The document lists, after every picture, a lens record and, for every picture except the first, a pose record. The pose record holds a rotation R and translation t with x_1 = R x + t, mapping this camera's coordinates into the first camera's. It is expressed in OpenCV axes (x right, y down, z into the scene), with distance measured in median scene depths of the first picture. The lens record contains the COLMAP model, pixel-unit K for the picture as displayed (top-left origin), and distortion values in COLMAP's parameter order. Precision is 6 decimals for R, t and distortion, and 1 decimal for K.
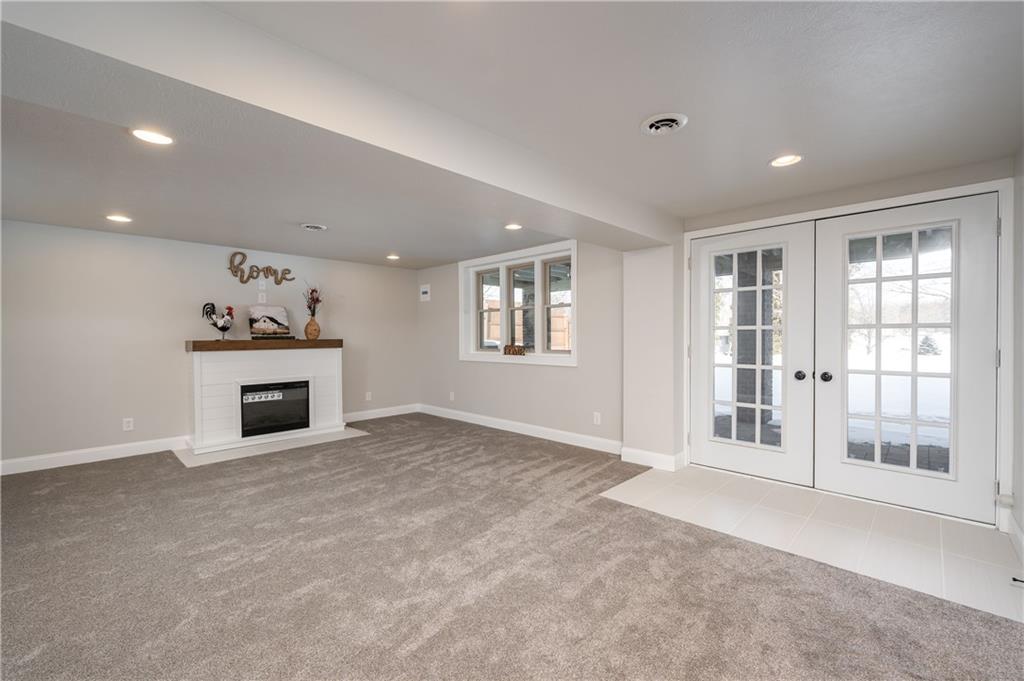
lens RADIAL K [[420.9, 0, 515.7], [0, 420.9, 338.6], [0, 0, 1]] dist [-0.001327, -0.000040]
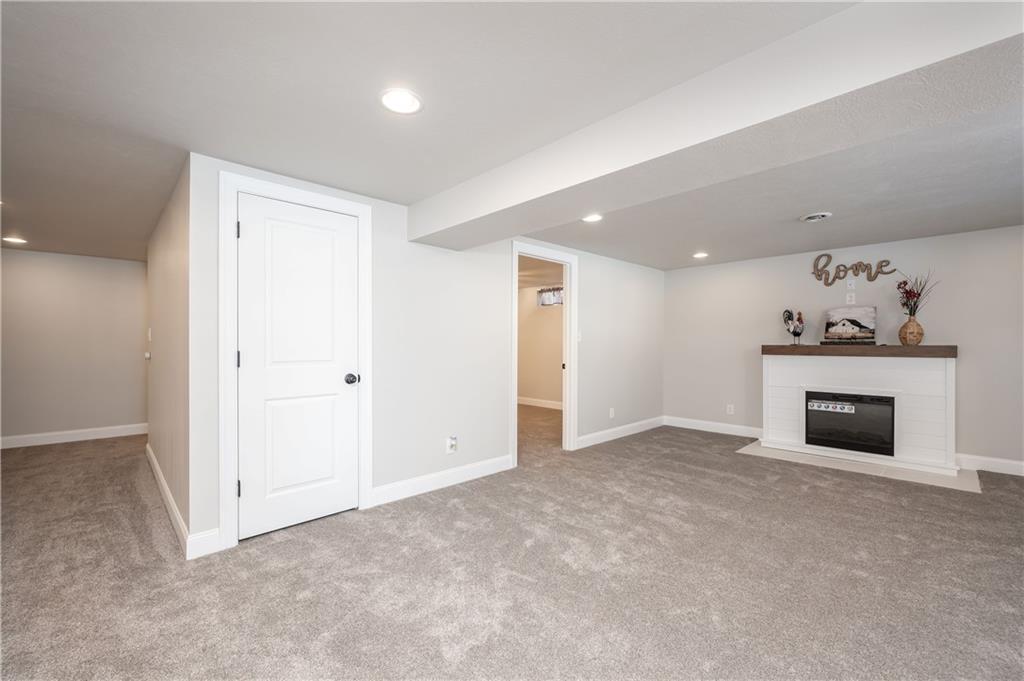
lens RADIAL K [[420.9, 0, 515.7], [0, 420.9, 338.6], [0, 0, 1]] dist [-0.001327, -0.000040]
pose [[-0.006689, -0.003106, -0.999973, 0.312567], [-0.003377, 0.999990, -0.003083, -0.005980], [0.999972, 0.003356, -0.006699, 0.295605]]
